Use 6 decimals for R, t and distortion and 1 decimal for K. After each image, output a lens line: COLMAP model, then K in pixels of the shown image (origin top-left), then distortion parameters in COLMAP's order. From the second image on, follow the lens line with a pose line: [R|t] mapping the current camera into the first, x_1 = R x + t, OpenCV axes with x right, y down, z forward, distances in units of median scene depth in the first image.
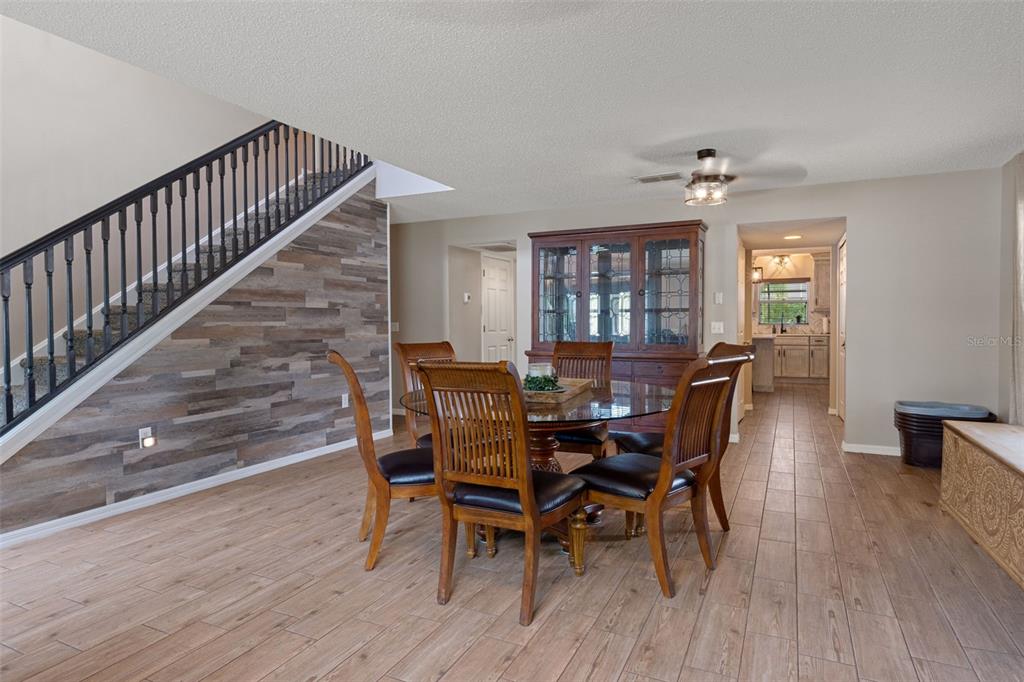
lens RADIAL K [[588.1, 0, 512.0], [0, 588.1, 341.0], [0, 0, 1]] dist [0.002103, 0.000680]
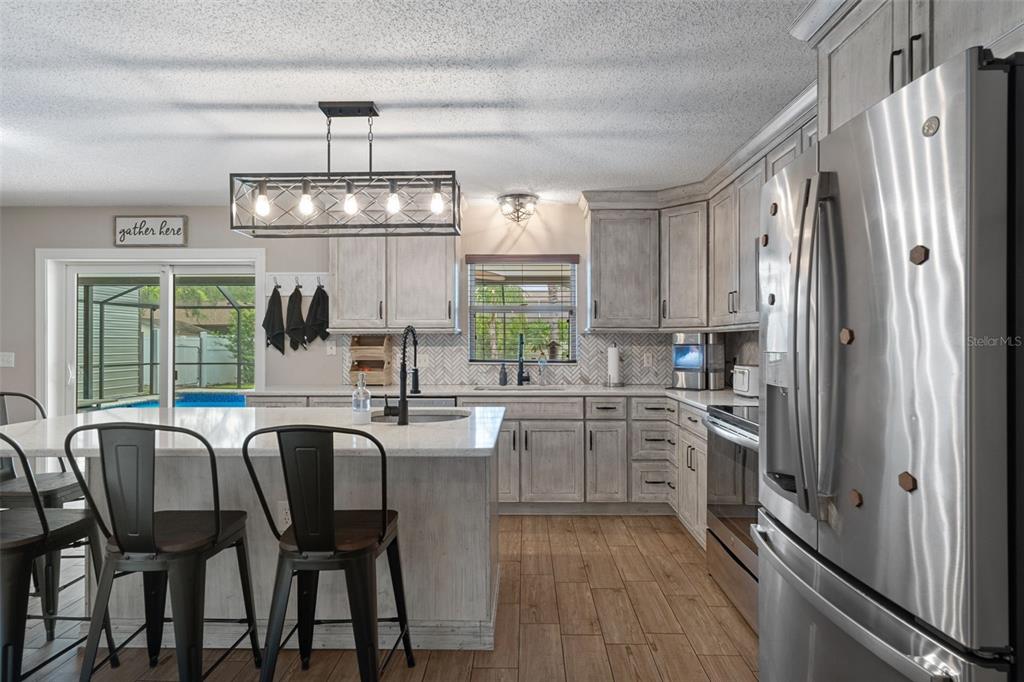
lens RADIAL K [[546.0, 0, 512.0], [0, 546.0, 341.0], [0, 0, 1]] dist [0.007202, 0.000130]
pose [[0.915578, 0.008737, 0.402045, 0.311698], [0.007248, 0.999243, -0.038220, -0.030846], [-0.402074, 0.037908, 0.914822, 0.678937]]
